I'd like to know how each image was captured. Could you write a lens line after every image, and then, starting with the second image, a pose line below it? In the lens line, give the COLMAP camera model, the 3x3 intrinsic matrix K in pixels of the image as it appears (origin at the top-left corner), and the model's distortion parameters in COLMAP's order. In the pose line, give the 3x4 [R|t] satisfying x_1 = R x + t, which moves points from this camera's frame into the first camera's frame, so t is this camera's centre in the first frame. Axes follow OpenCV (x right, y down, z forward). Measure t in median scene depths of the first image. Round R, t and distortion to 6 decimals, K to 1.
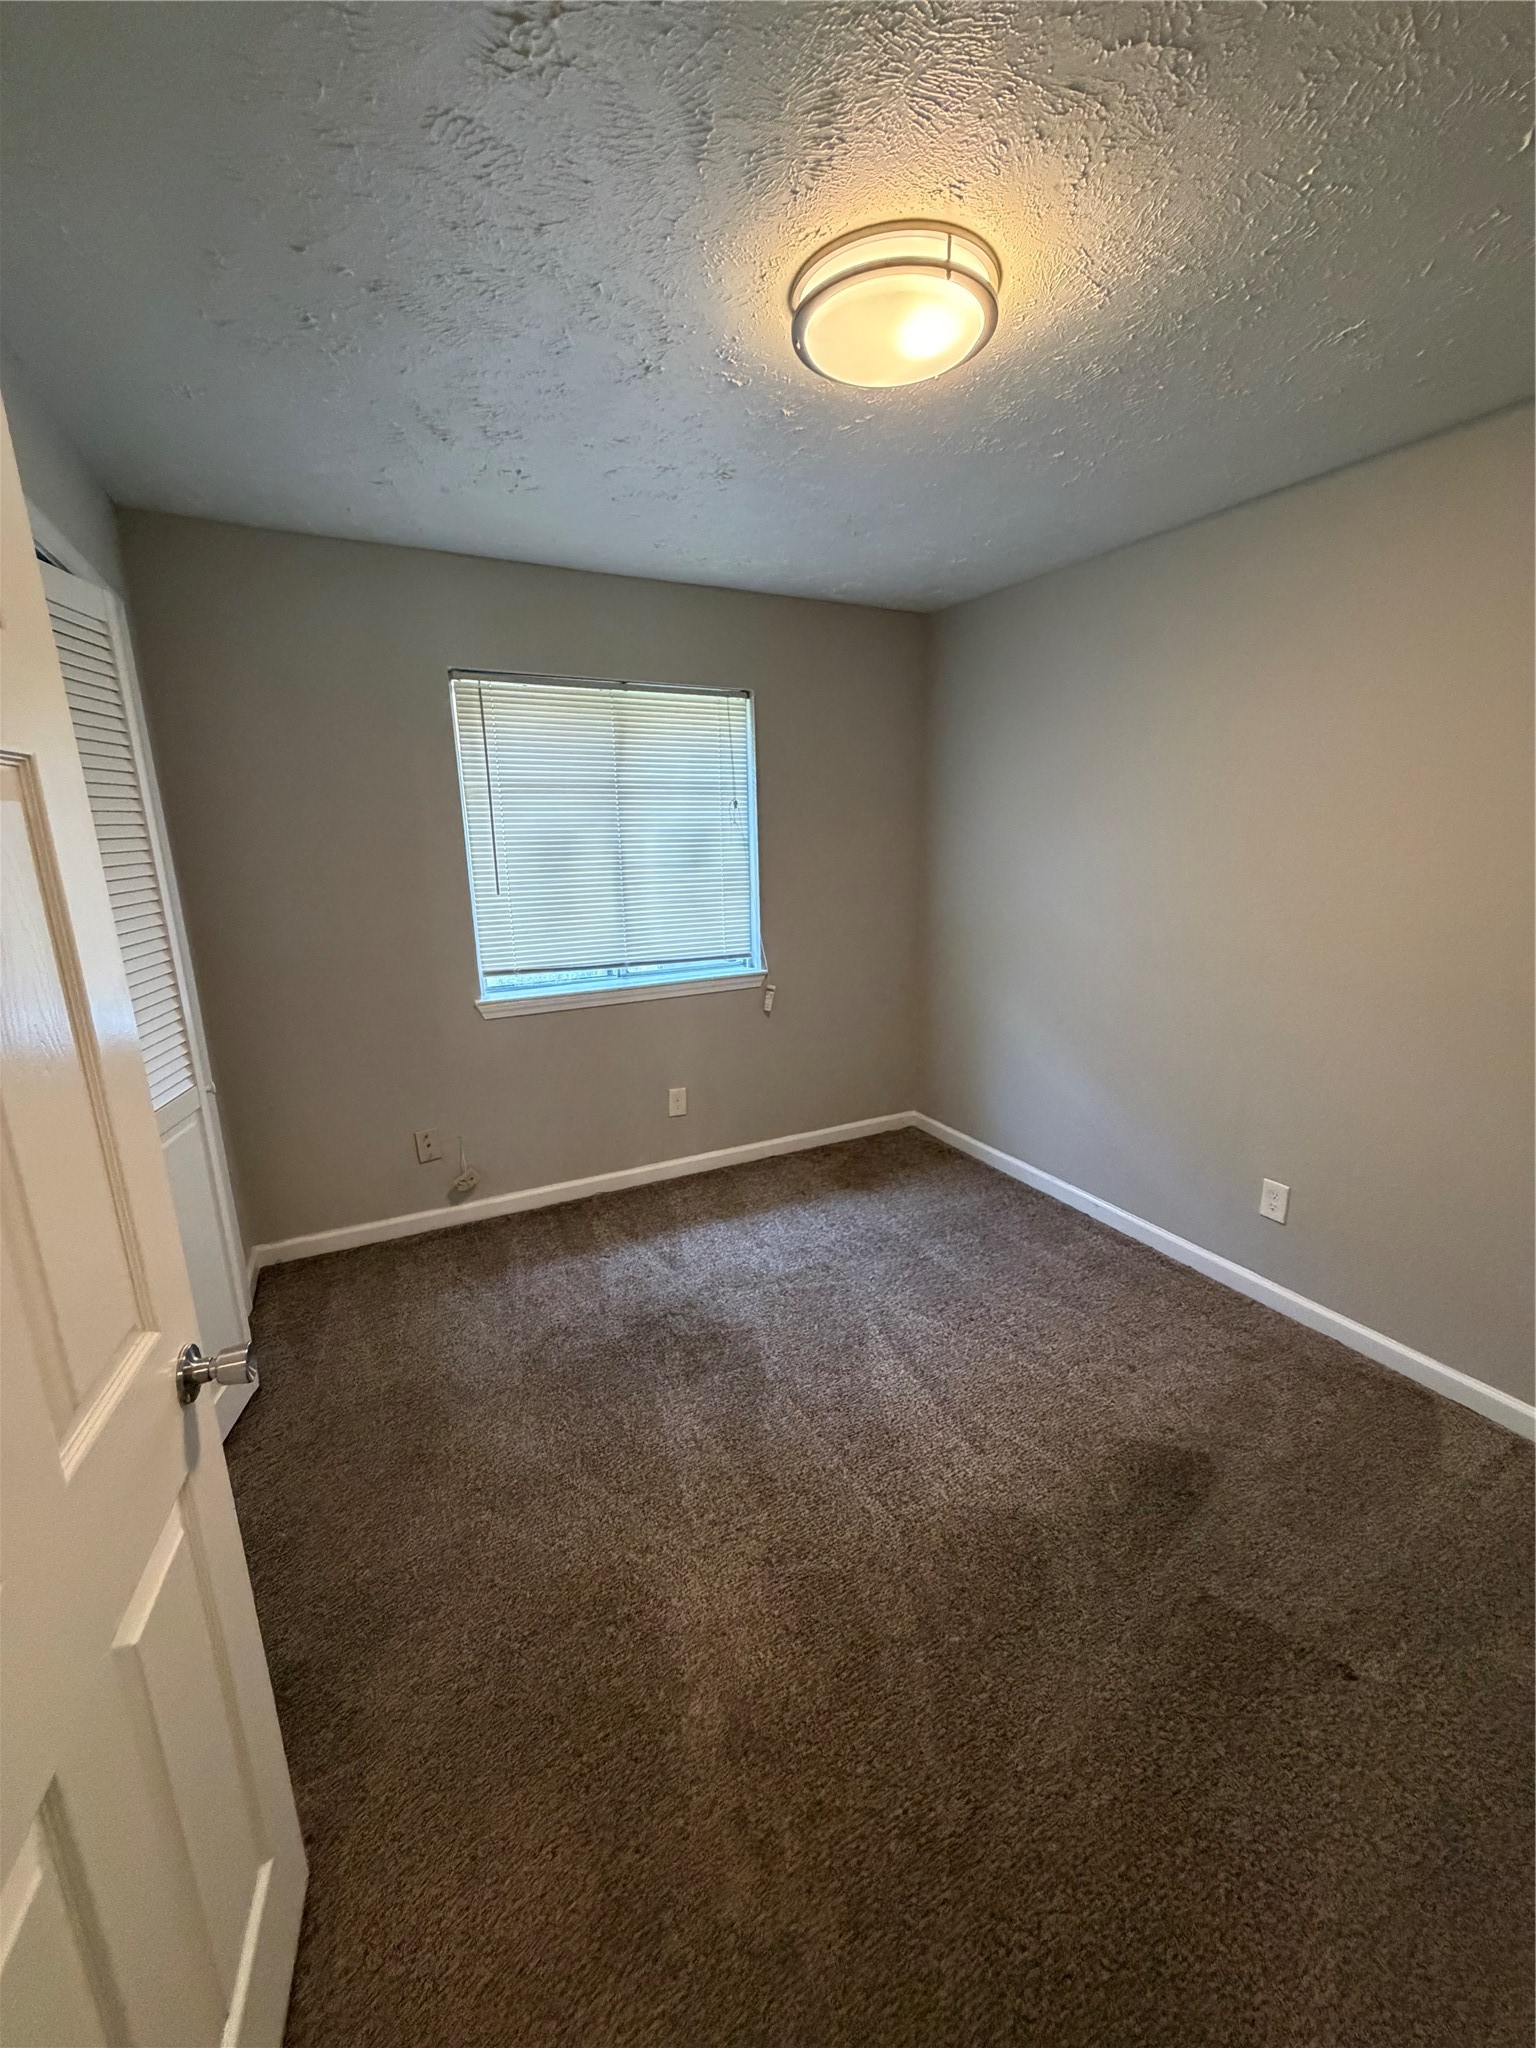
lens RADIAL K [[815.9, 0, 776.6], [0, 815.9, 1015.6], [0, 0, 1]] dist [0.000550, 0.000255]
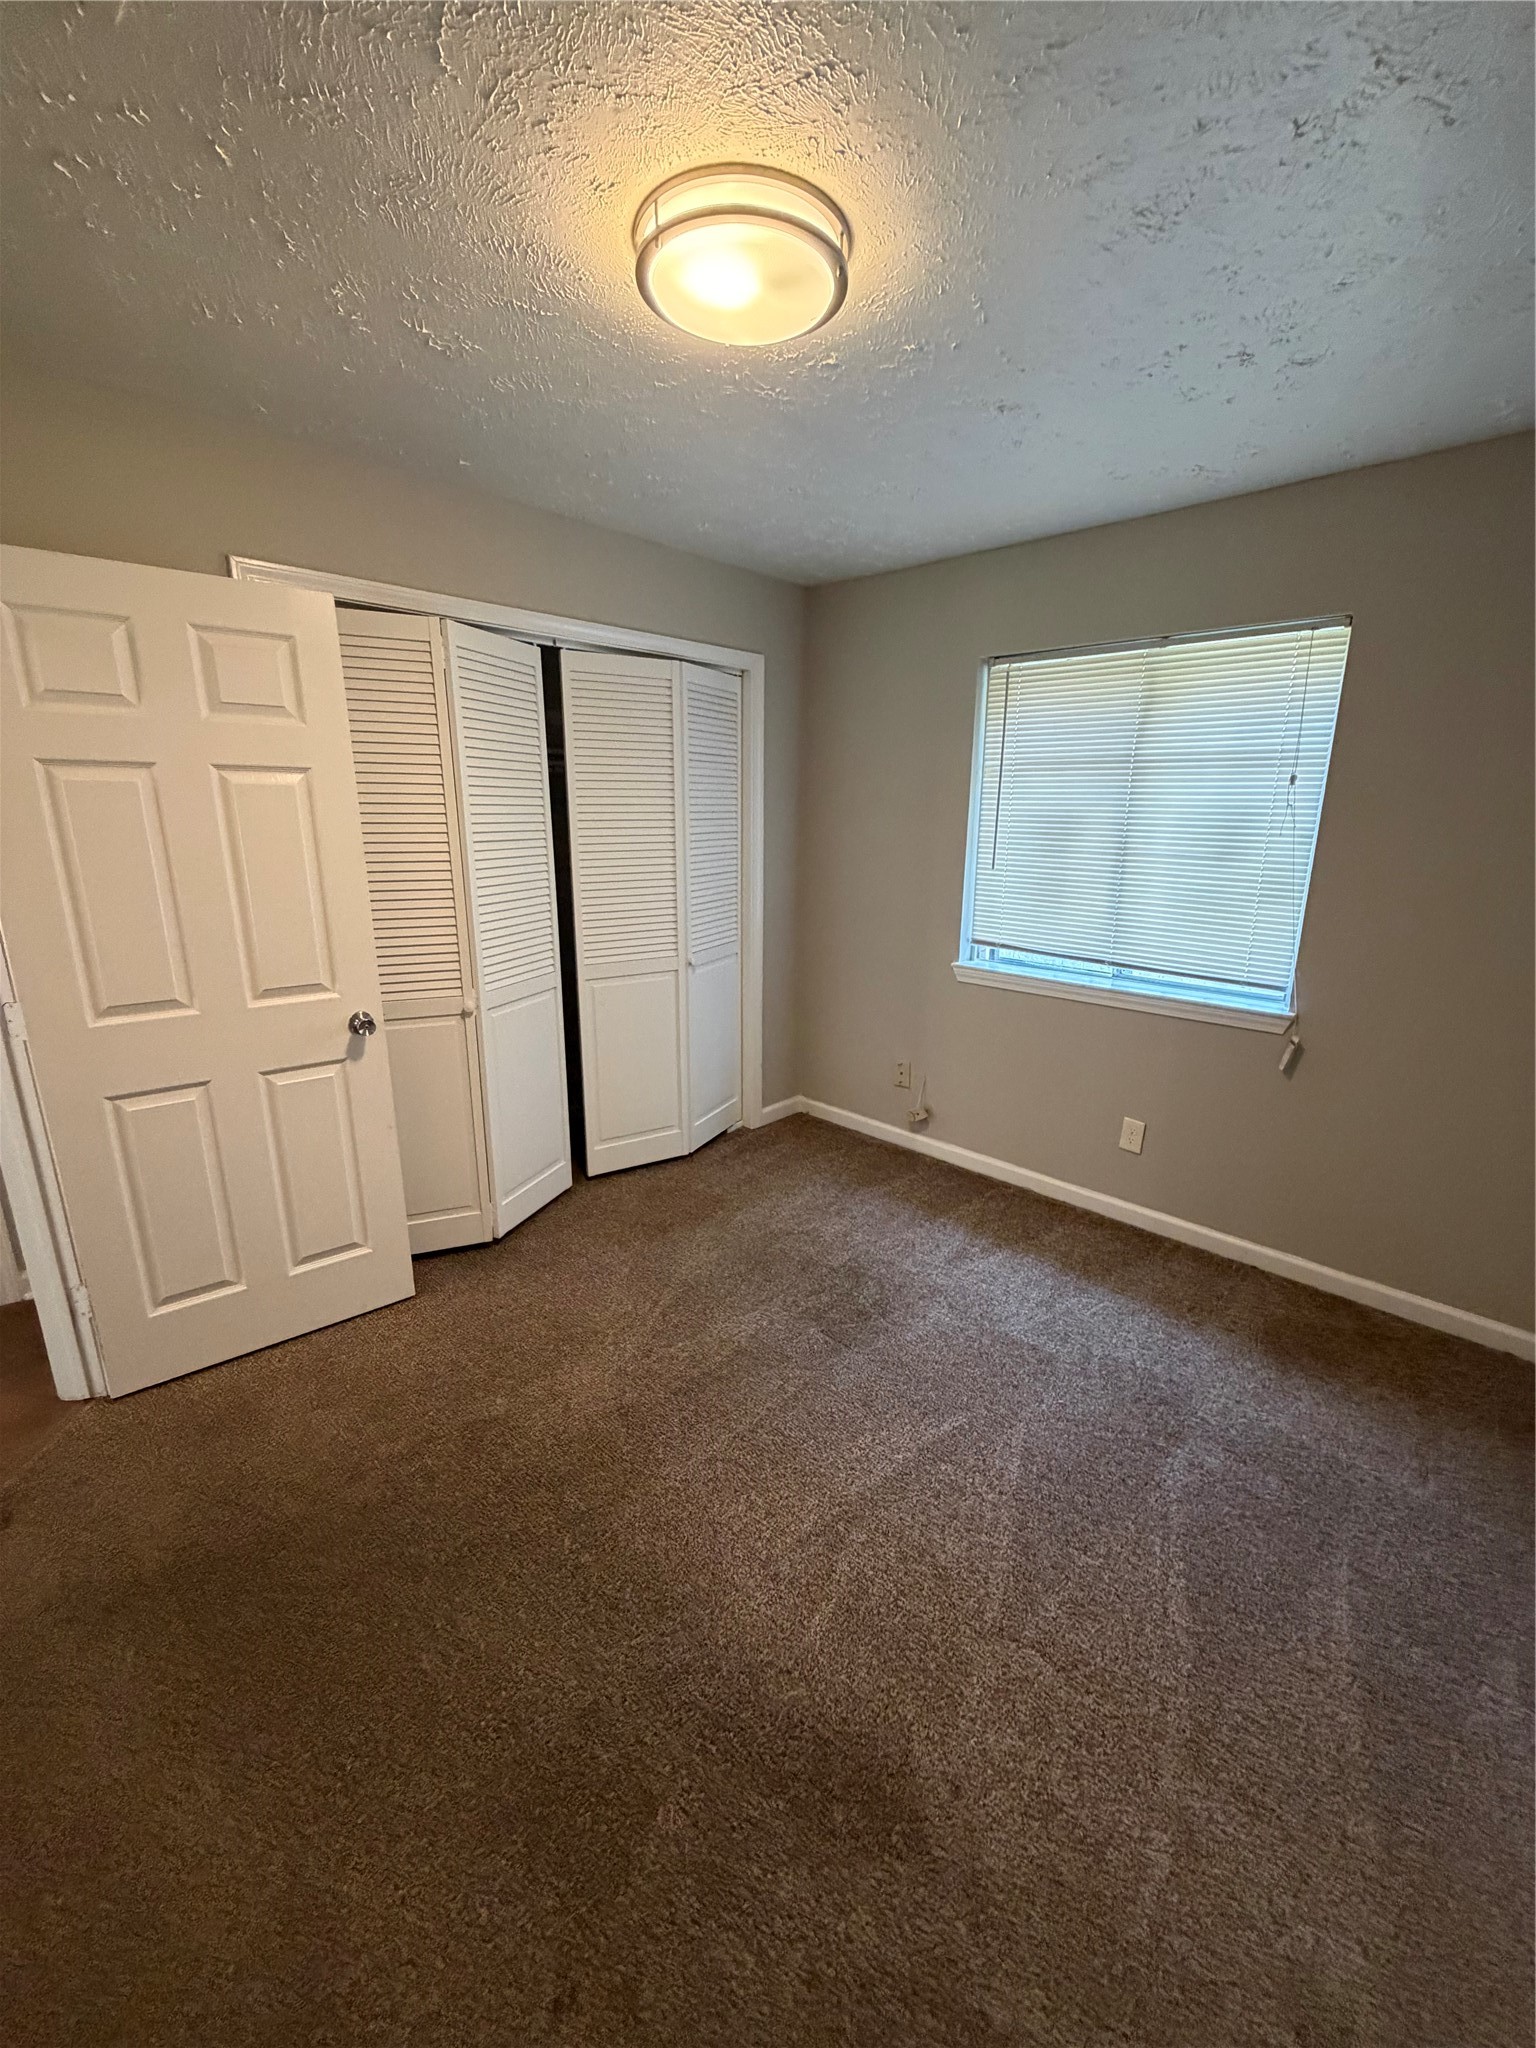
lens RADIAL K [[815.9, 0, 765.7], [0, 815.9, 1019.0], [0, 0, 1]] dist [0.000550, 0.000255]
pose [[0.325008, 0.253949, -0.910977, 0.573655], [-0.230237, 0.955537, 0.184230, -0.090410], [0.917257, 0.149864, 0.369026, 0.370871]]
